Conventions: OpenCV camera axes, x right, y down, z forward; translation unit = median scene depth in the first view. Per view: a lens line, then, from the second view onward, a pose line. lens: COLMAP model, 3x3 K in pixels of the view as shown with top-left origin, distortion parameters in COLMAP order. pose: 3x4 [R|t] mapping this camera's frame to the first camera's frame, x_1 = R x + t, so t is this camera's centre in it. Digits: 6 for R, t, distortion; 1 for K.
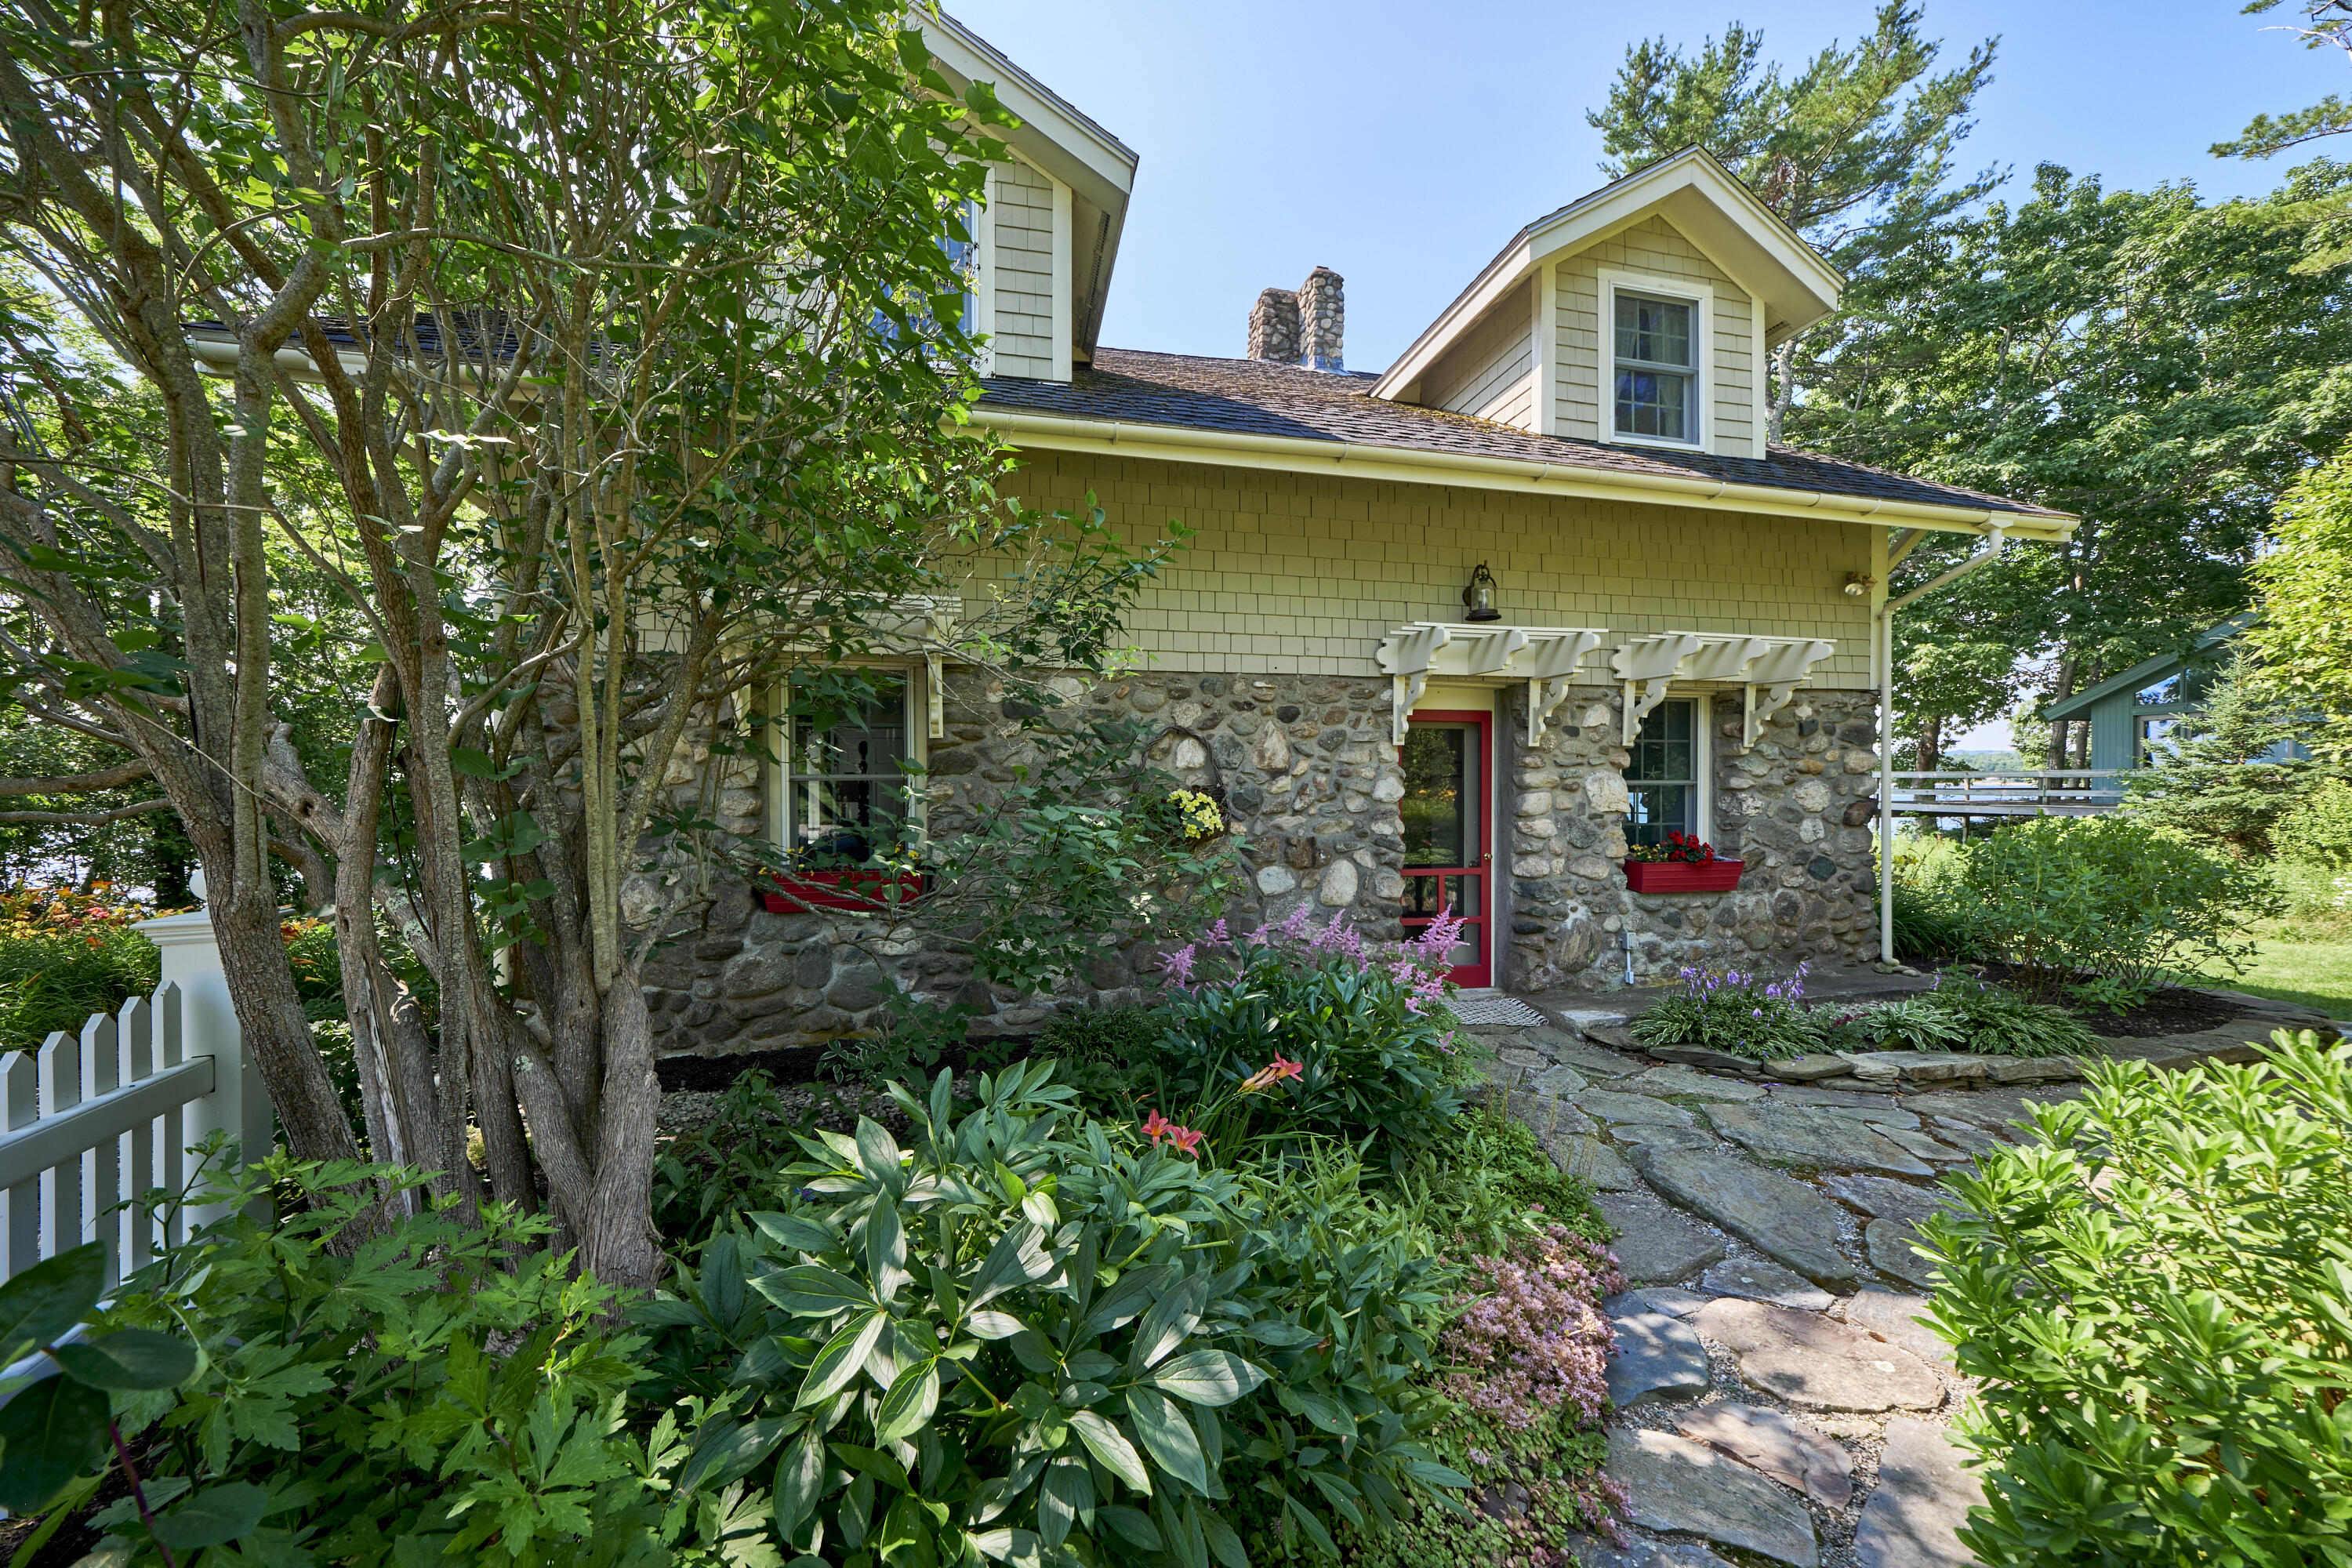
lens RADIAL K [[819.5, 0, 1172.1], [0, 819.5, 792.4], [0, 0, 1]] dist [-0.001612, 0.000616]
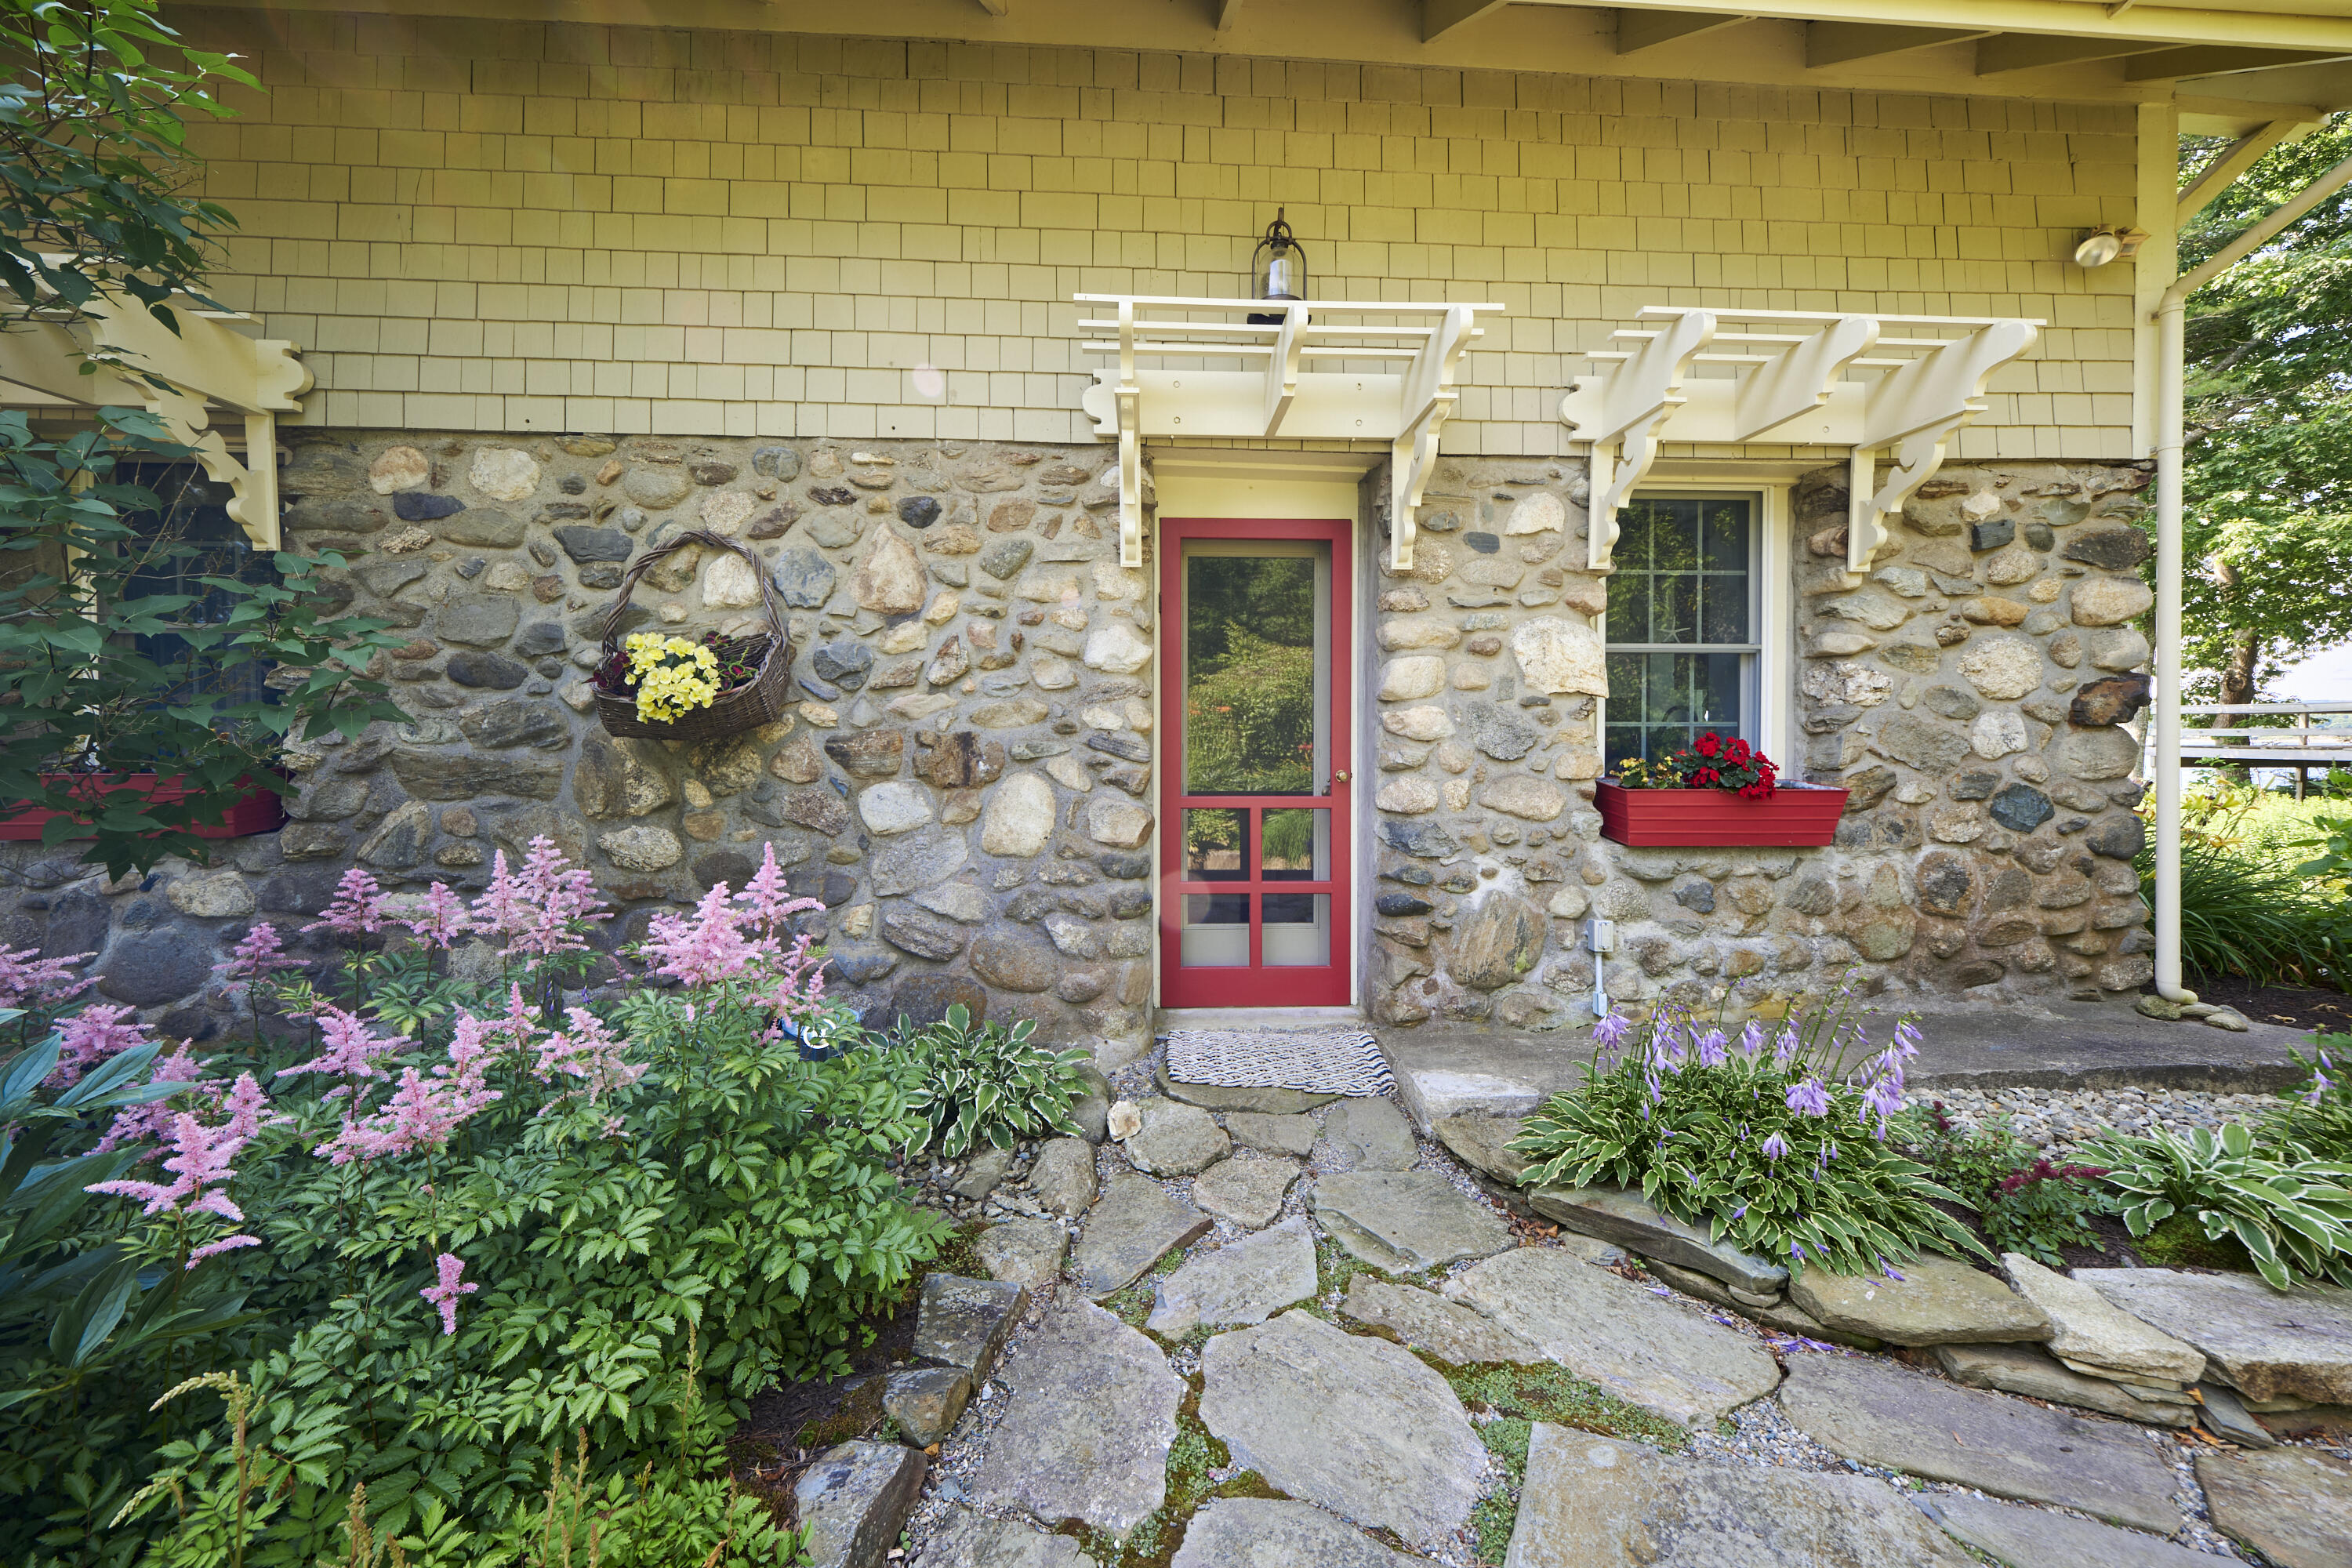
lens RADIAL K [[819.5, 0, 1194.8], [0, 819.5, 753.2], [0, 0, 1]] dist [-0.001612, 0.000616]
pose [[0.987644, 0.003795, -0.156665, 0.383113], [-0.003304, 0.999989, 0.003390, 0.062138], [0.156676, -0.002831, 0.987646, 0.435549]]
